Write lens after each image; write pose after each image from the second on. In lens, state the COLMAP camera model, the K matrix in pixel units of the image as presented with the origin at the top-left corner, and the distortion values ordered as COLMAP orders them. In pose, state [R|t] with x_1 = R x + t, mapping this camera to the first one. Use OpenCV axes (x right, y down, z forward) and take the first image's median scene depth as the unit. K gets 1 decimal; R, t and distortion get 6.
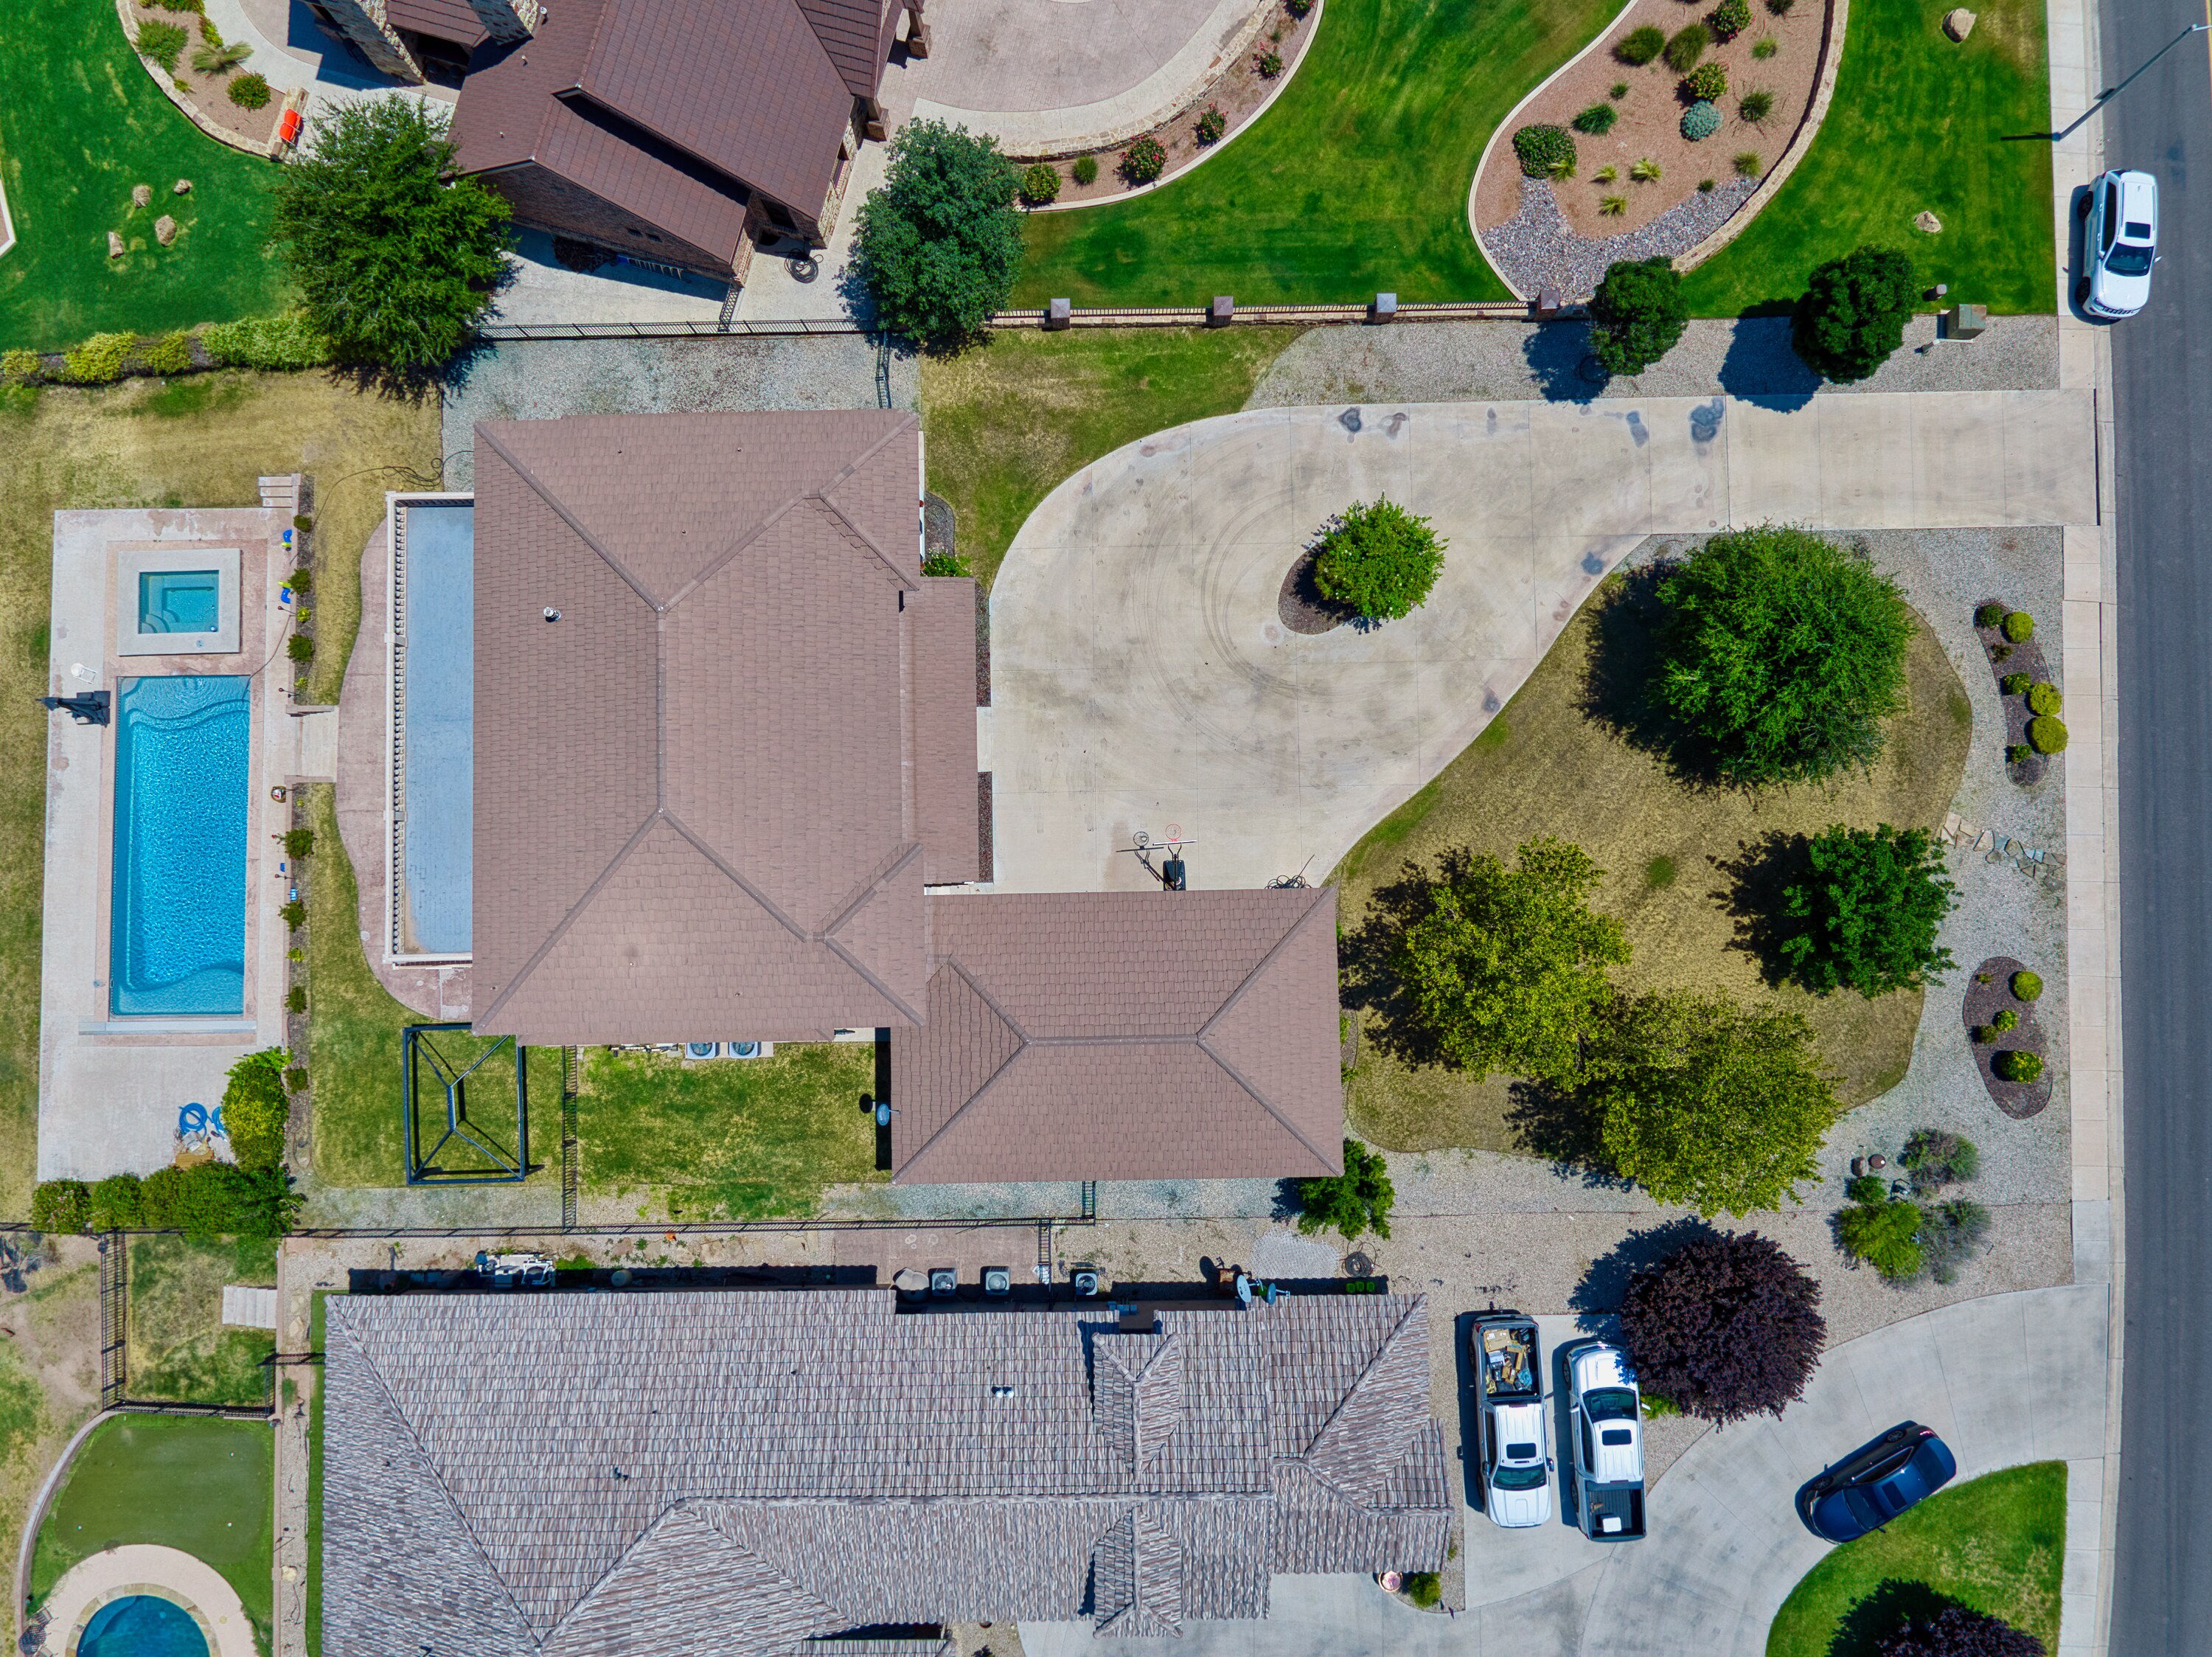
lens RADIAL K [[1566.7, 0, 1110.6], [0, 1566.7, 811.5], [0, 0, 1]] dist [0.015678, -0.045748]
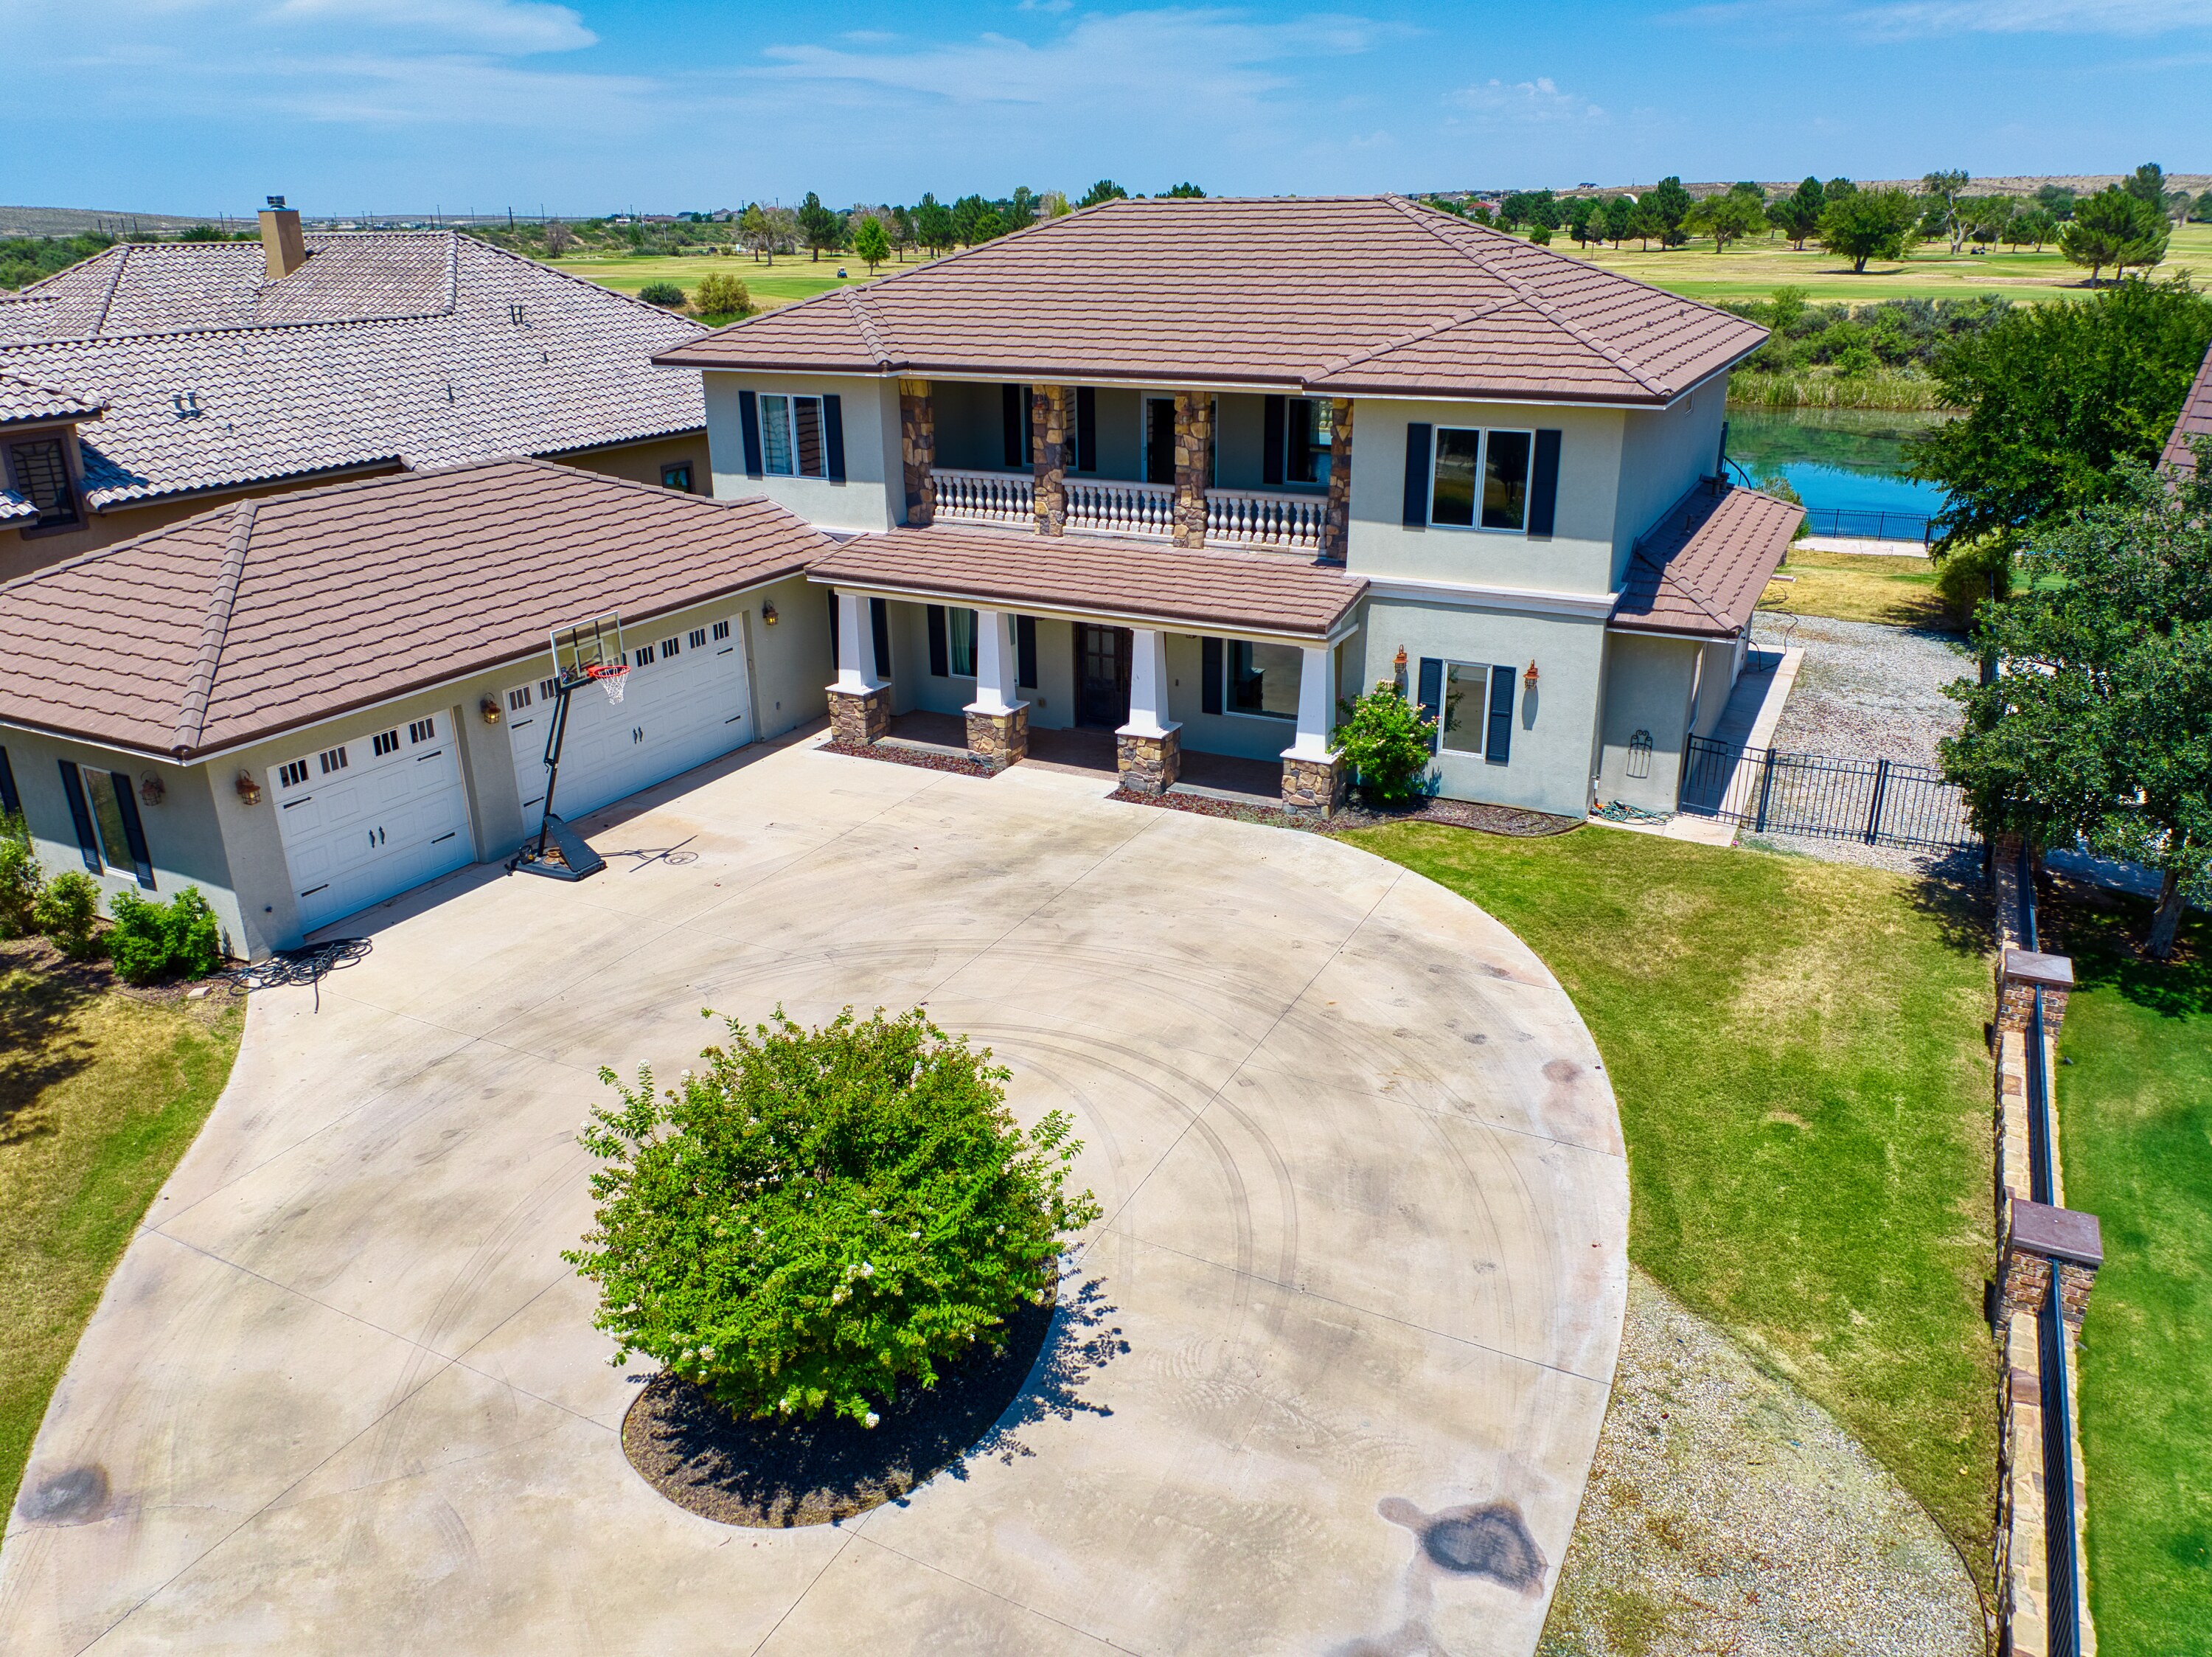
lens RADIAL K [[1566.7, 0, 1110.6], [0, 1566.7, 811.5], [0, 0, 1]] dist [0.015678, -0.045748]
pose [[-0.473044, 0.328207, -0.817624, 0.319608], [-0.878720, -0.108470, 0.464850, -0.293683], [0.063879, 0.938357, 0.339713, 0.831922]]
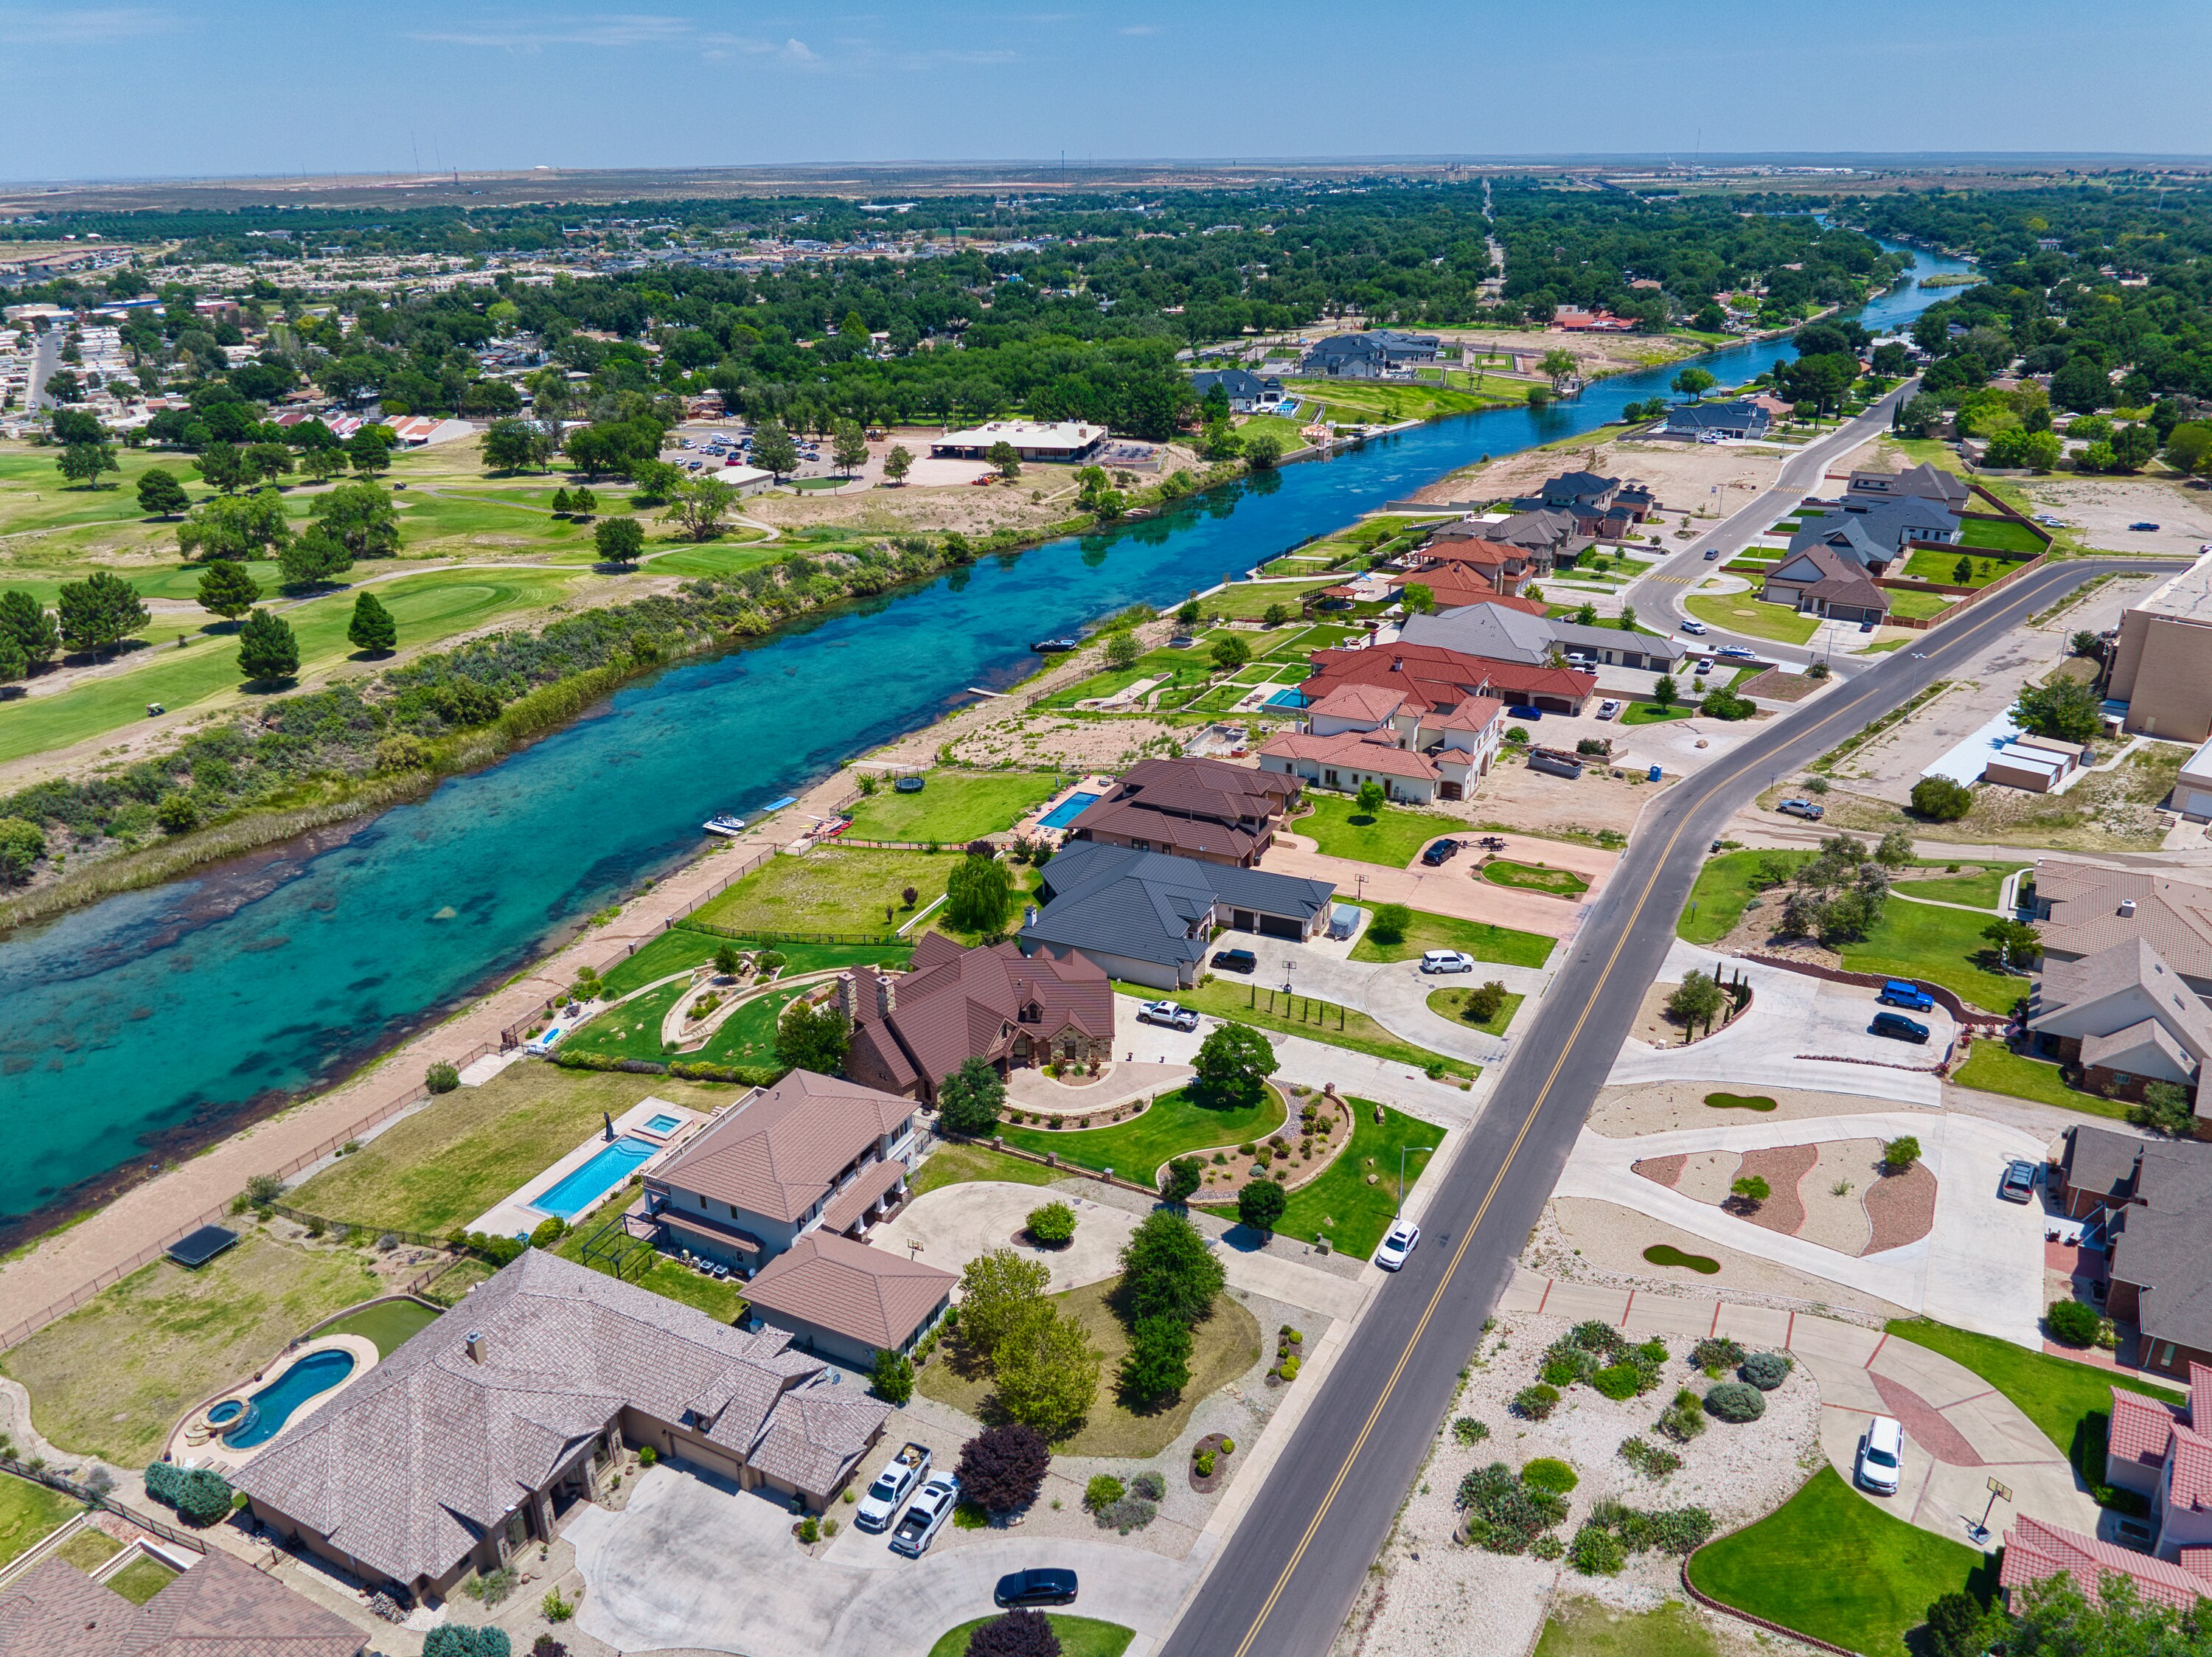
lens RADIAL K [[1566.7, 0, 1110.6], [0, 1566.7, 811.5], [0, 0, 1]] dist [0.015678, -0.045748]
pose [[0.884403, 0.179353, -0.430888, 1.151189], [-0.465892, 0.394364, -0.792100, 1.435370], [0.027861, 0.901282, 0.432335, -0.614332]]
